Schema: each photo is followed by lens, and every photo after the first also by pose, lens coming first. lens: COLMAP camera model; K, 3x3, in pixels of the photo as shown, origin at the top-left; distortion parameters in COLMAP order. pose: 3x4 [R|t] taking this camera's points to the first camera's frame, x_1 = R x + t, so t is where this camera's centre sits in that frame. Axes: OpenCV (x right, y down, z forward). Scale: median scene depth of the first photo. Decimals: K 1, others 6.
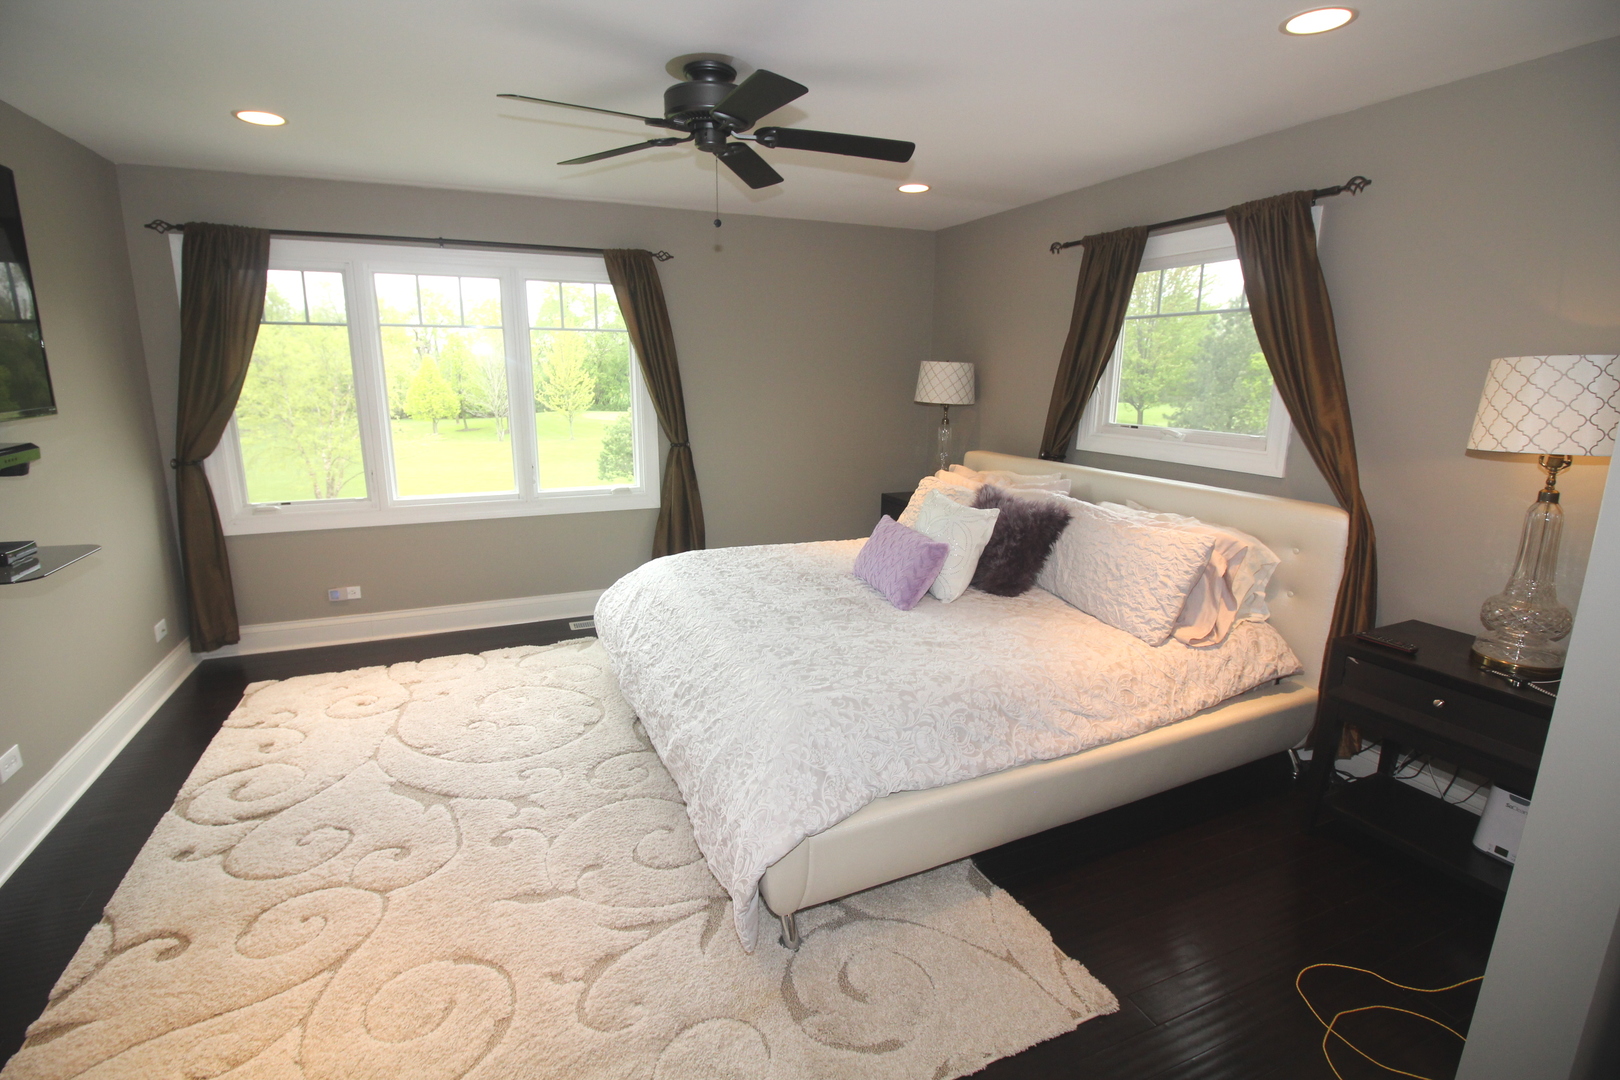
lens RADIAL K [[752.8, 0, 803.1], [0, 752.8, 533.6], [0, 0, 1]] dist [-0.005924, -0.009850]
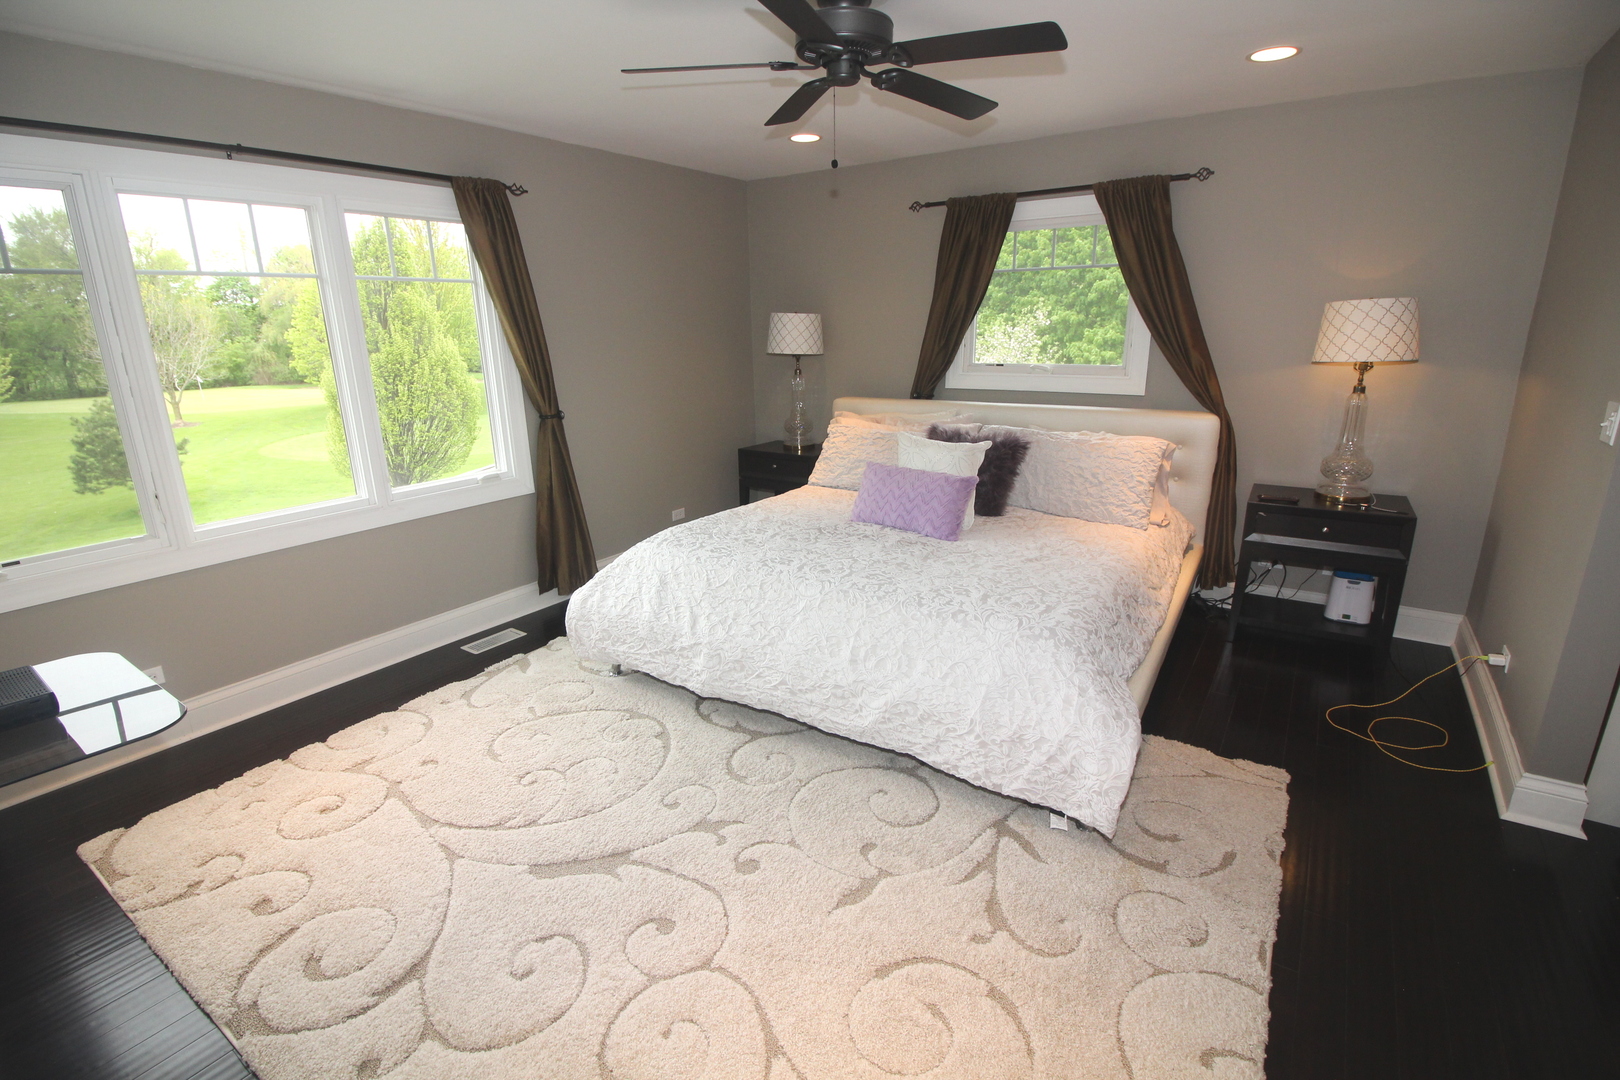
lens RADIAL K [[752.8, 0, 820.7], [0, 752.8, 534.3], [0, 0, 1]] dist [-0.005924, -0.009850]
pose [[0.839589, -0.168893, 0.516300, -0.624678], [0.138538, 0.985584, 0.097120, -0.043743], [-0.525259, -0.010014, 0.850883, 0.178115]]
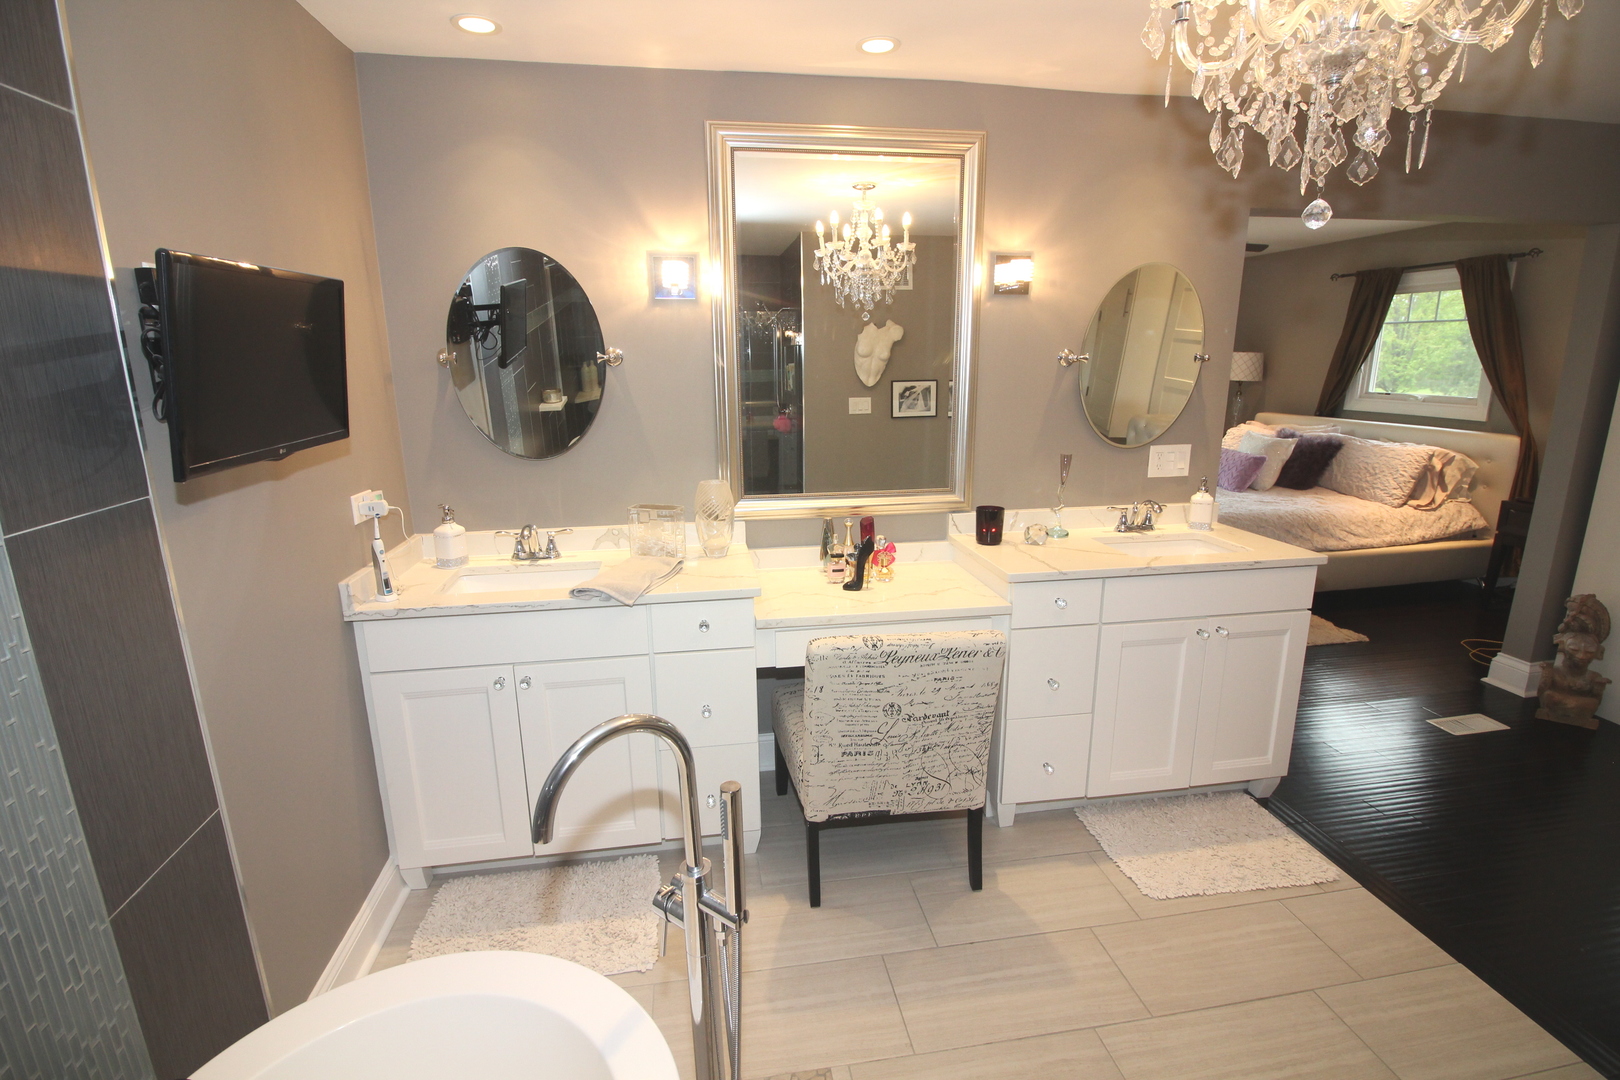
lens RADIAL K [[752.8, 0, 812.4], [0, 752.8, 535.2], [0, 0, 1]] dist [-0.005924, -0.009850]
pose [[0.972051, 0.038222, -0.231639, -0.461827], [-0.033985, 0.999174, 0.022257, 0.208493], [0.232298, -0.013762, 0.972547, -1.043912]]
